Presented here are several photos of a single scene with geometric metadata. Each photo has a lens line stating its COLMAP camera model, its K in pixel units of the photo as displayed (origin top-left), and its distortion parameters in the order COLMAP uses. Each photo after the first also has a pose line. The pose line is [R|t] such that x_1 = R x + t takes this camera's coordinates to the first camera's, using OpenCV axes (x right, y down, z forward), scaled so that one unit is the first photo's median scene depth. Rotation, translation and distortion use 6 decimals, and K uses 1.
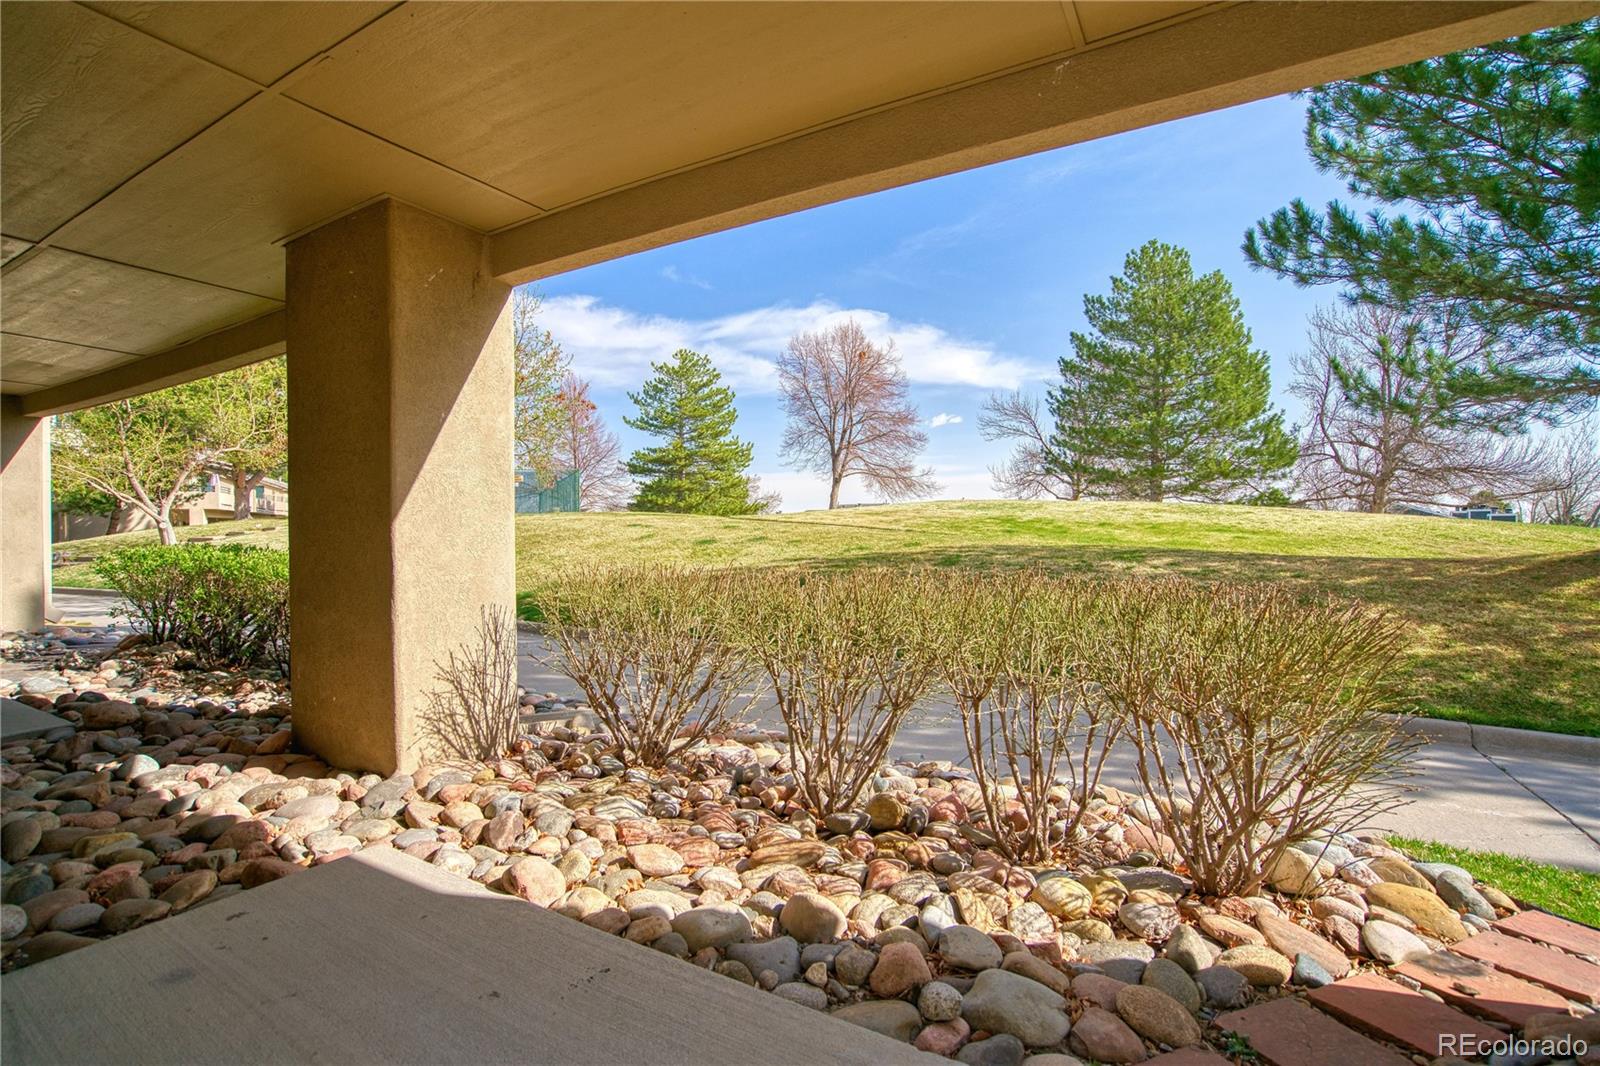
lens RADIAL K [[735.5, 0, 801.2], [0, 735.5, 528.7], [0, 0, 1]] dist [-0.036123, 0.010066]
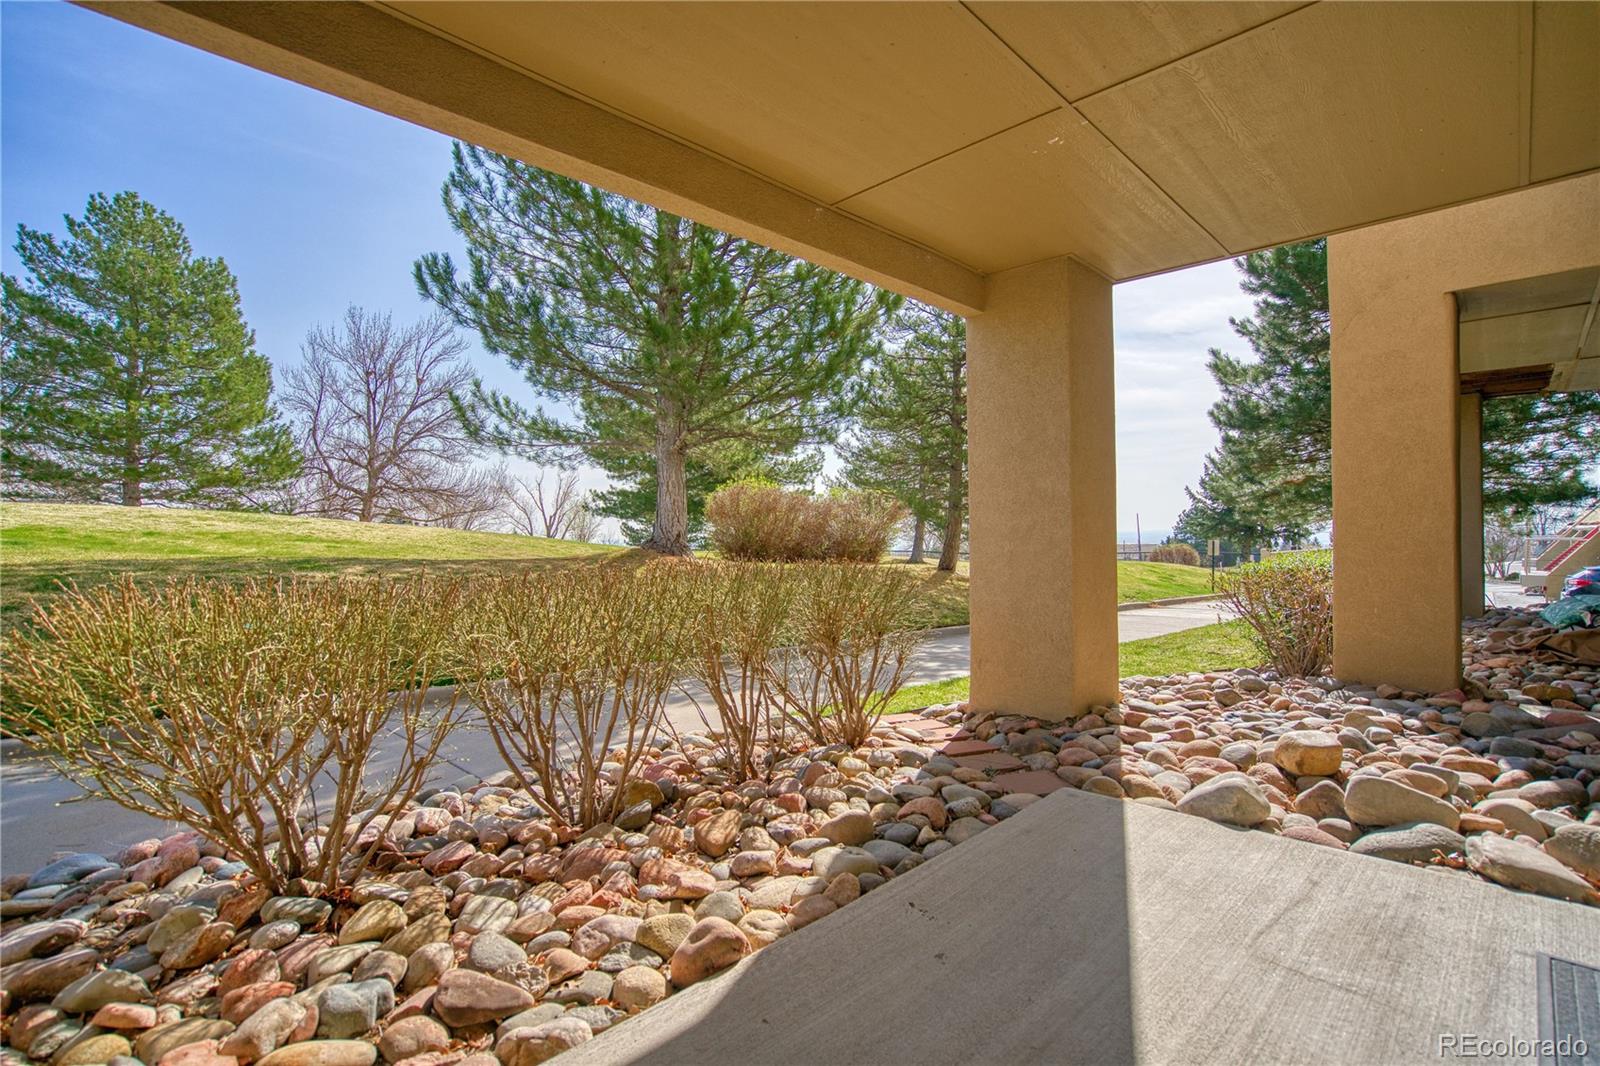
lens RADIAL K [[735.5, 0, 792.5], [0, 735.5, 531.1], [0, 0, 1]] dist [-0.036123, 0.010066]
pose [[0.269239, 0.005962, 0.963055, -0.091579], [0.008458, 0.999928, -0.008555, 0.002011], [-0.963036, 0.010449, 0.269169, 0.055666]]
